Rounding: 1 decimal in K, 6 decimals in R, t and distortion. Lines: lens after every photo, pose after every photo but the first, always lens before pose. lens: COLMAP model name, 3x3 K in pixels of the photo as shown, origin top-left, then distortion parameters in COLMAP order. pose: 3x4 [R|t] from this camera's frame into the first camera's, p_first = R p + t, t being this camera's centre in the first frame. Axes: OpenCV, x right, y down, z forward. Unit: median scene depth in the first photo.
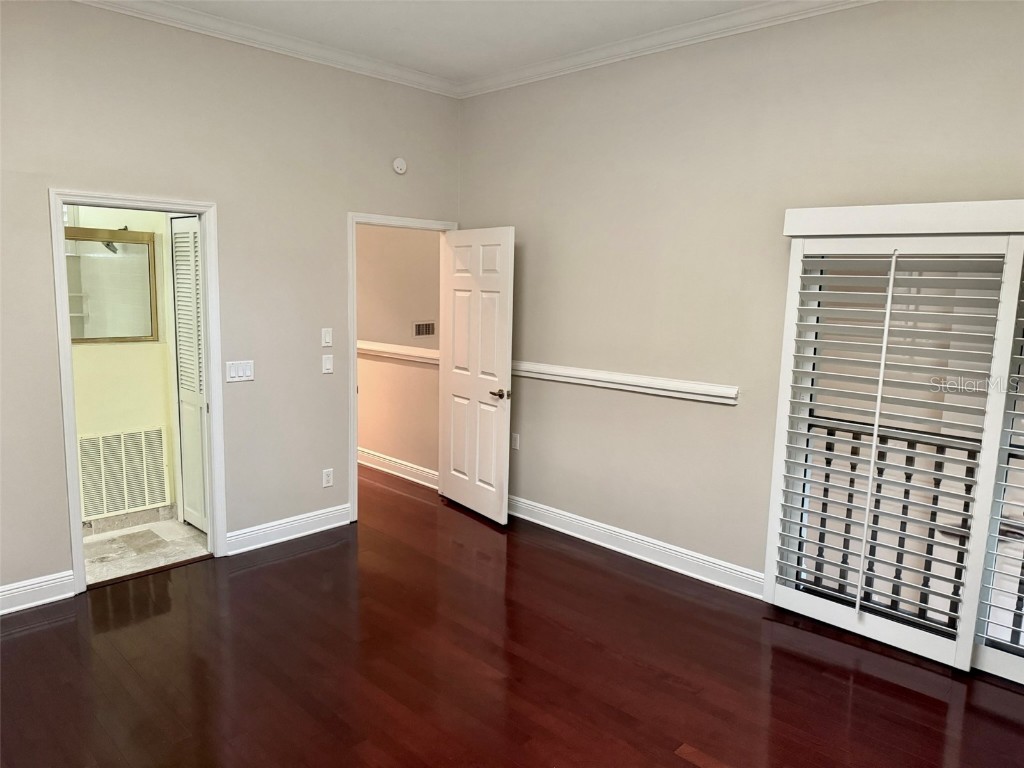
lens RADIAL K [[720.3, 0, 509.6], [0, 720.3, 386.1], [0, 0, 1]] dist [0.077132, -0.100978]
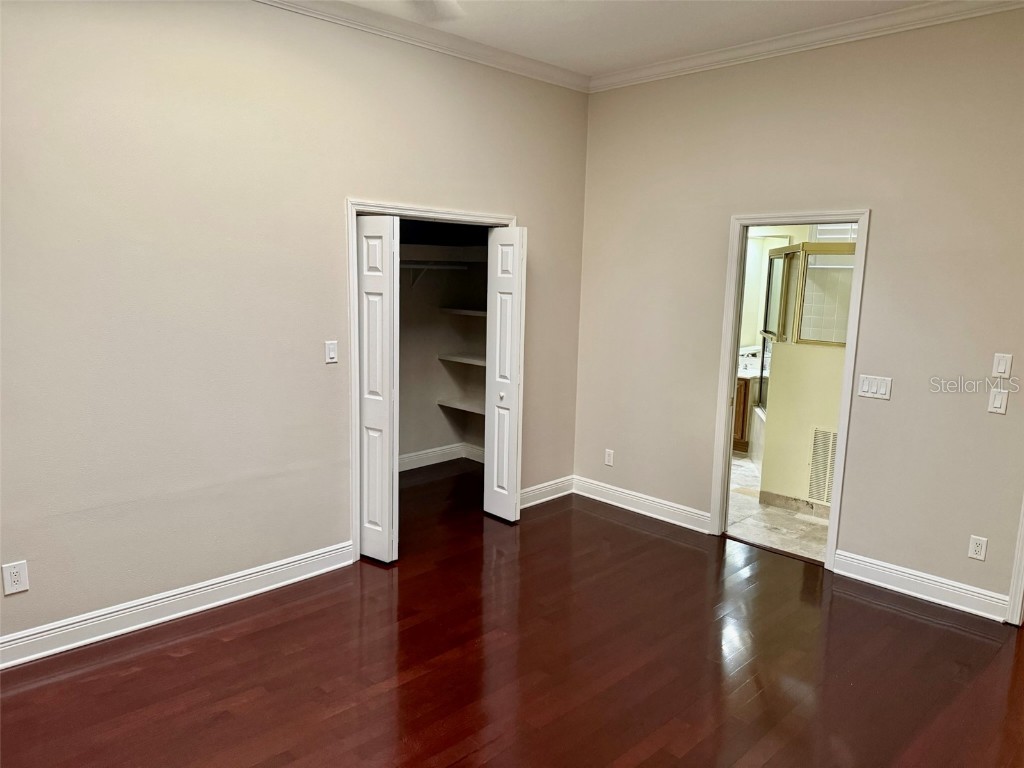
lens RADIAL K [[720.3, 0, 510.3], [0, 720.3, 386.5], [0, 0, 1]] dist [0.077132, -0.100978]
pose [[-0.006686, 0.138112, -0.990394, 0.555245], [-0.165235, 0.976649, 0.137311, -0.072501], [0.986232, 0.164566, 0.016291, 0.528213]]
